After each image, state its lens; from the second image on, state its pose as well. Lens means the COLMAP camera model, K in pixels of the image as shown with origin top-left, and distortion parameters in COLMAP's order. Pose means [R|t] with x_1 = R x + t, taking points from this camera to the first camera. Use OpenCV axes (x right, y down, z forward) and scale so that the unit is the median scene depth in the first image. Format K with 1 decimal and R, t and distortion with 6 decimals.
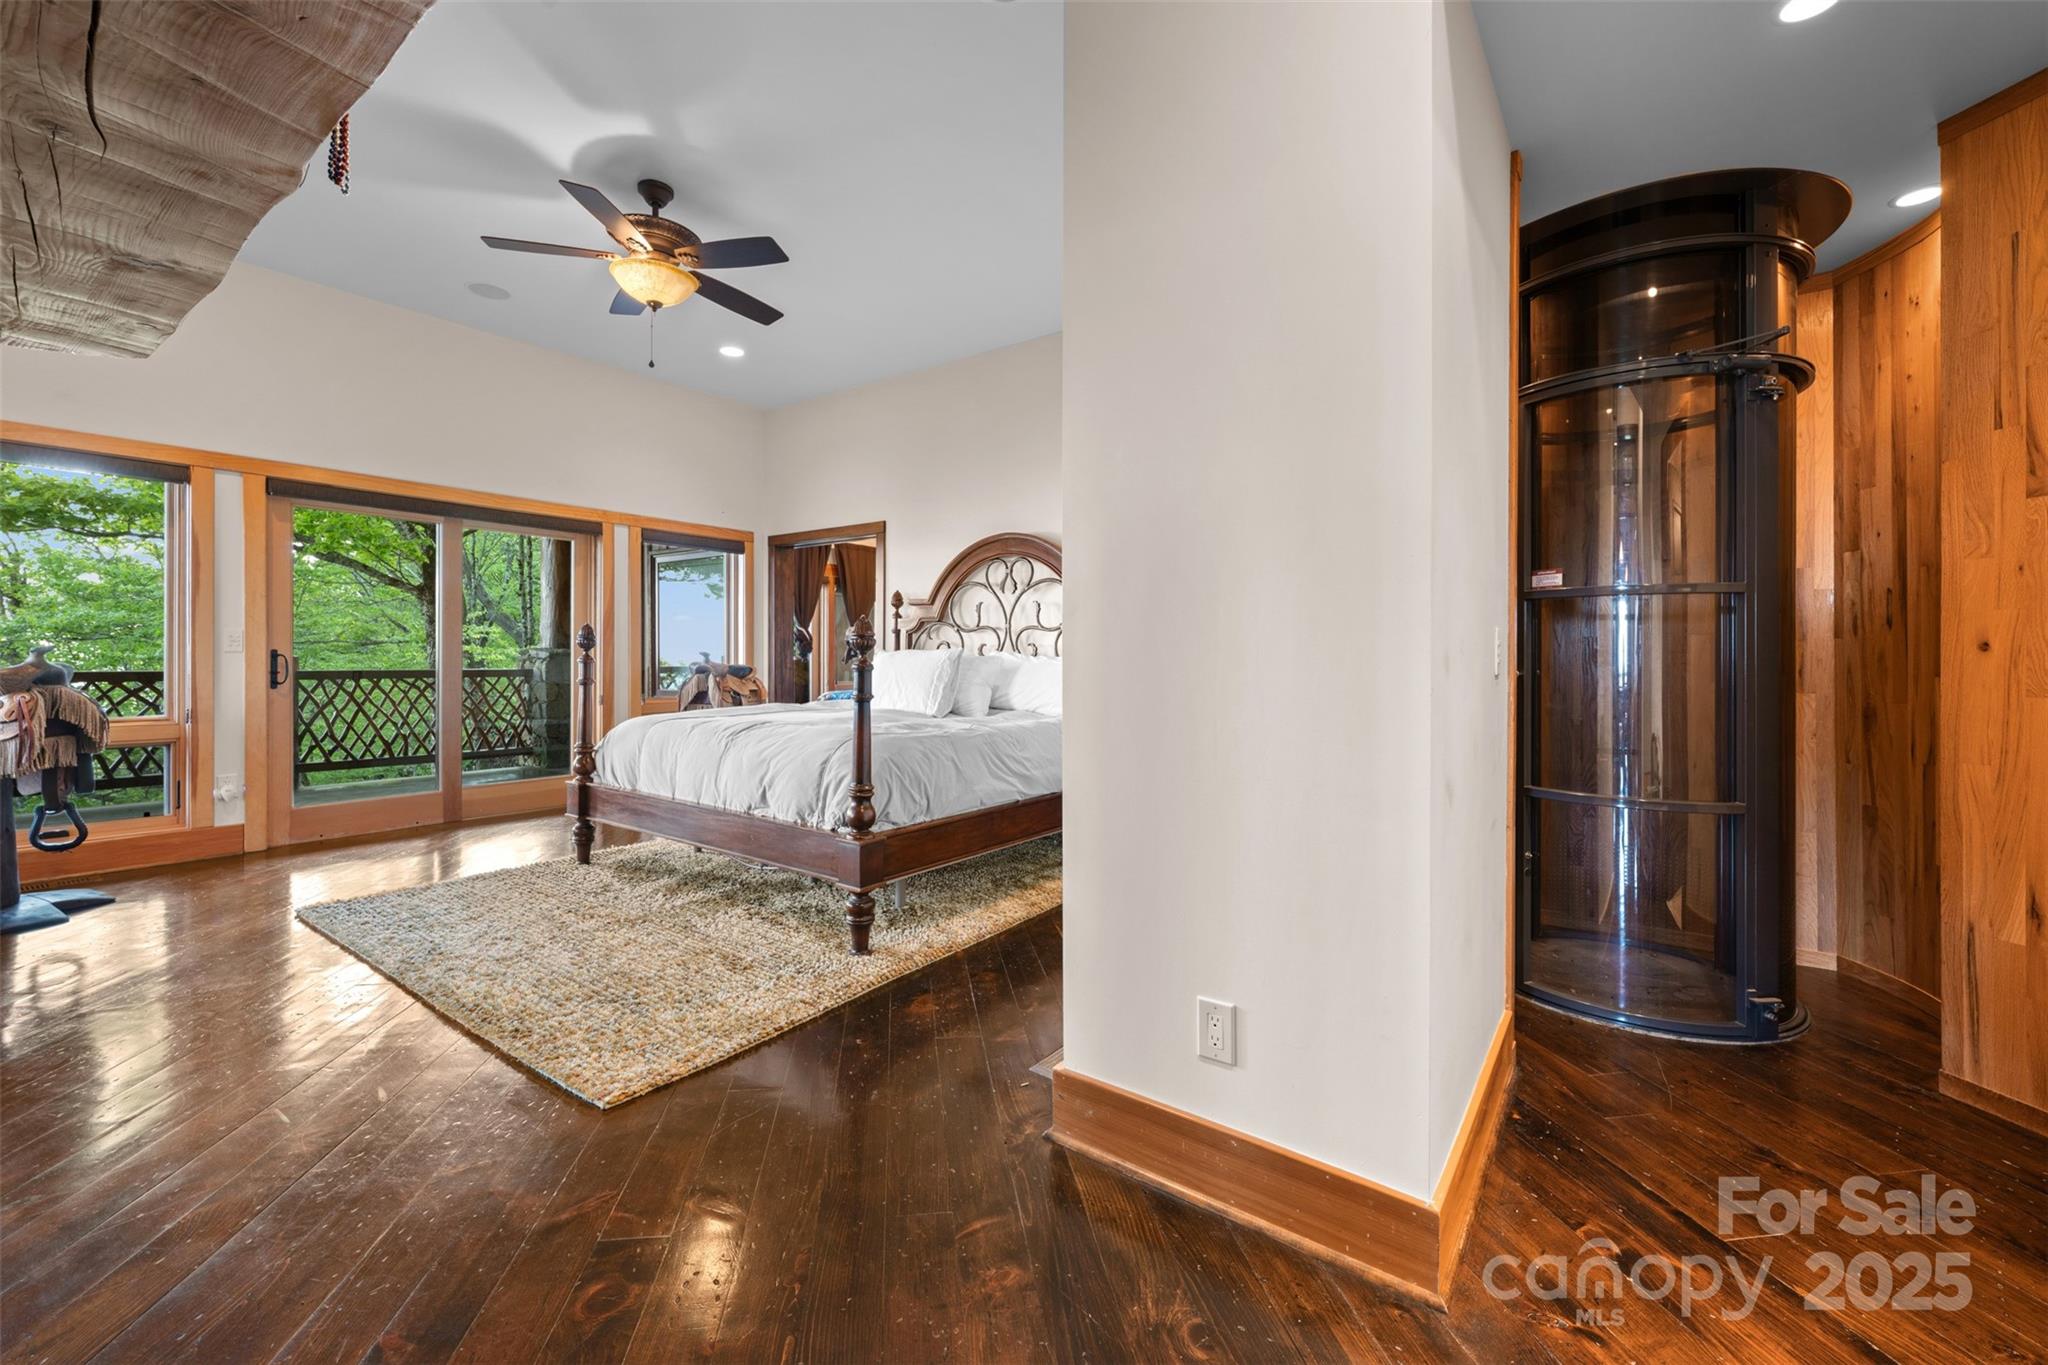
lens RADIAL K [[836.2, 0, 1026.3], [0, 836.2, 665.1], [0, 0, 1]] dist [0.000498, -0.000056]
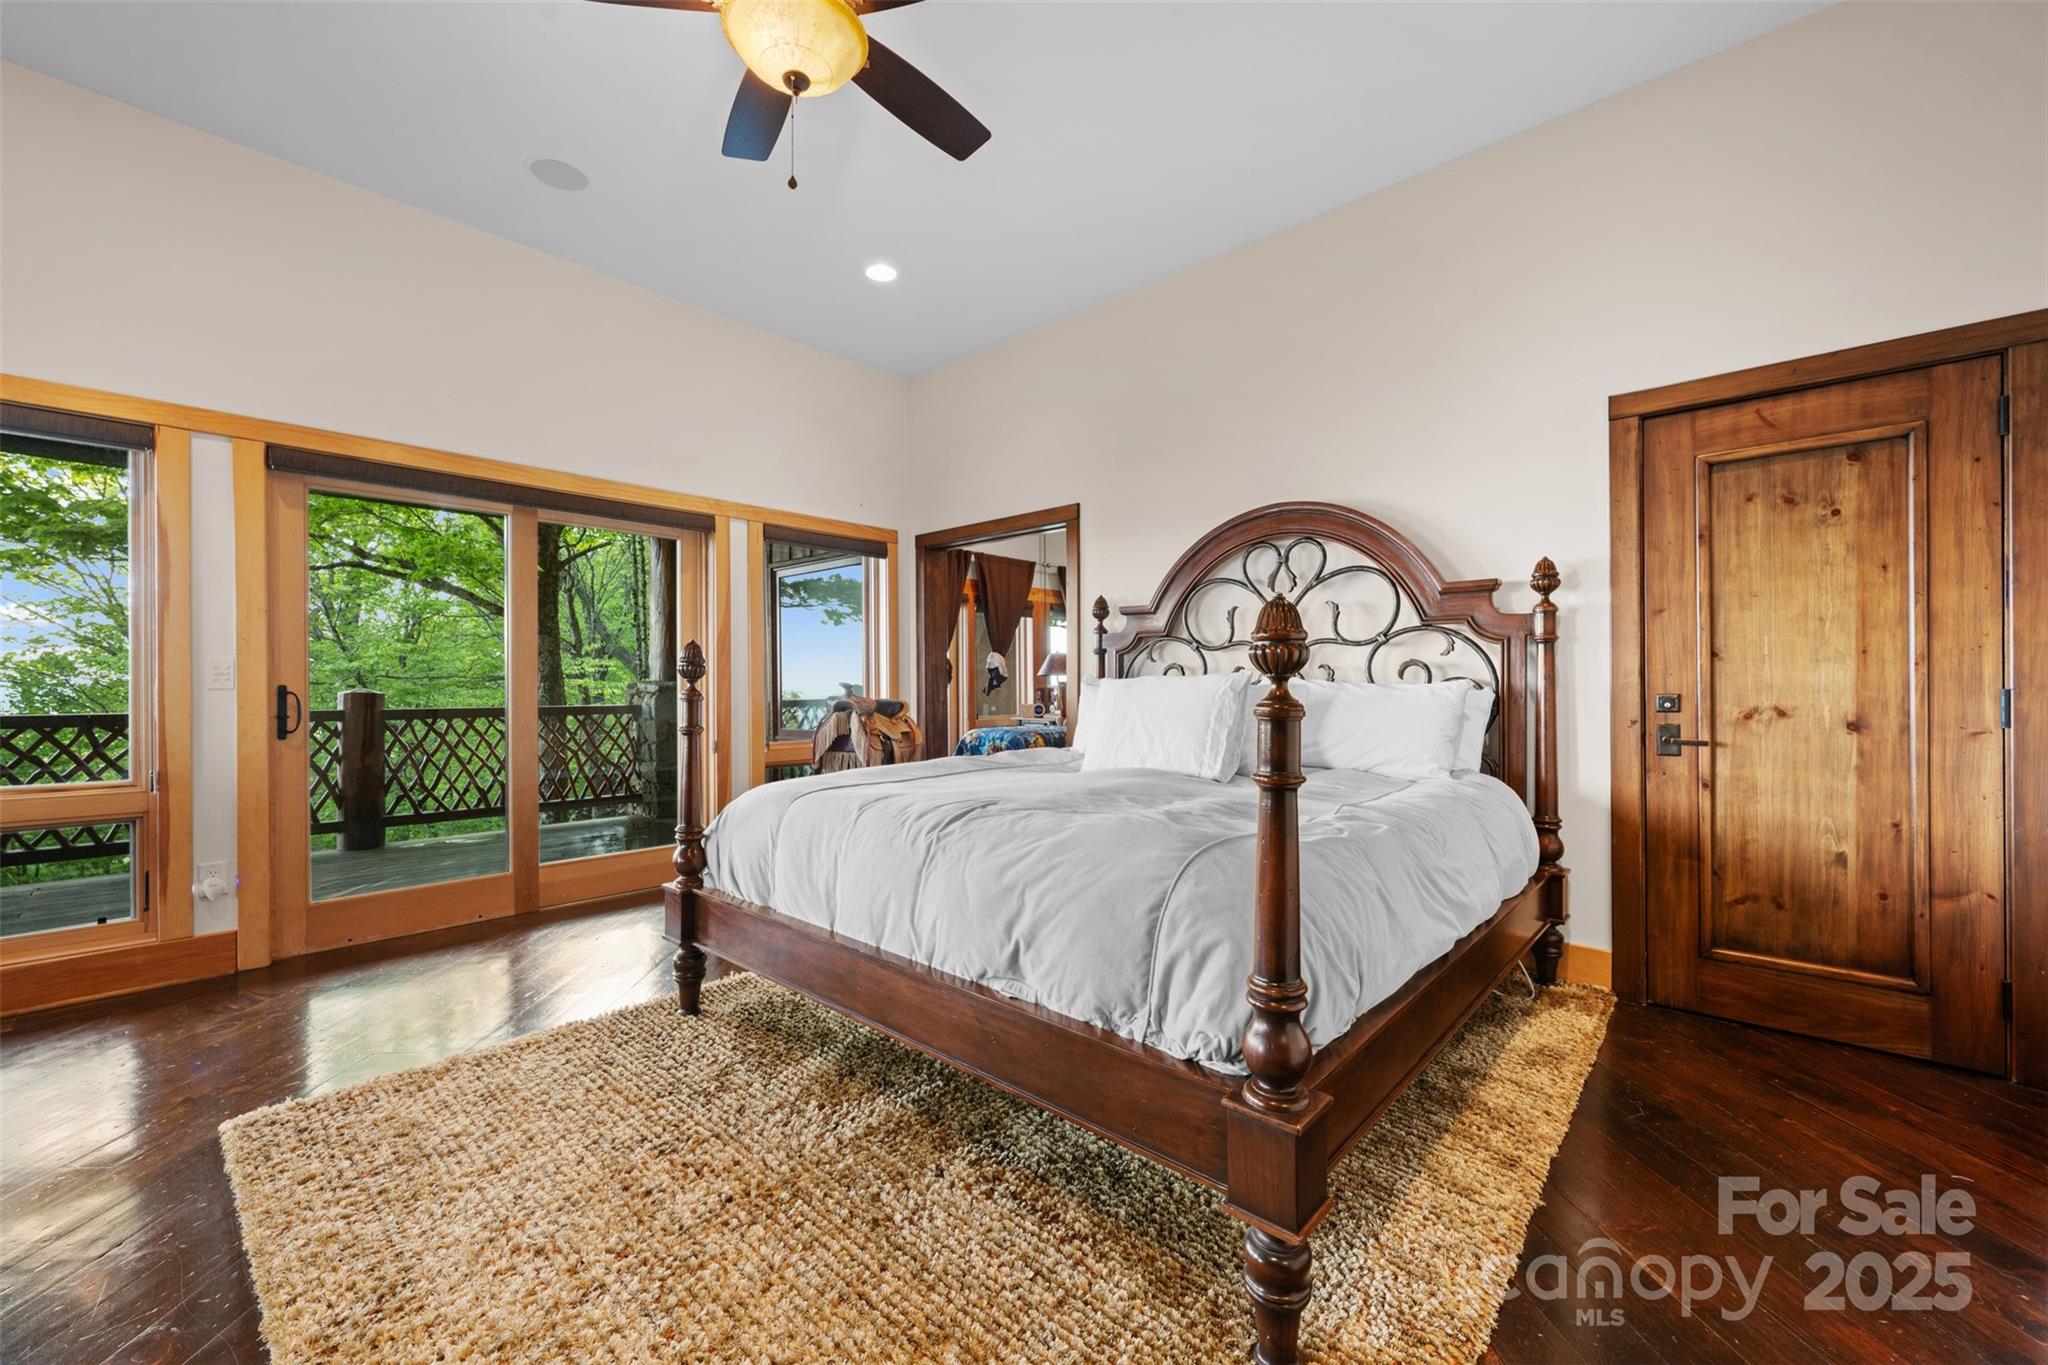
lens RADIAL K [[816.0, 0, 1025.0], [0, 816.0, 690.0], [0, 0, 1]] dist [0.000710, -0.000245]
pose [[0.993996, -0.009913, -0.108968, -0.146247], [0.009377, 0.999941, -0.005426, -0.003719], [0.109016, 0.004371, 0.994030, 0.291522]]
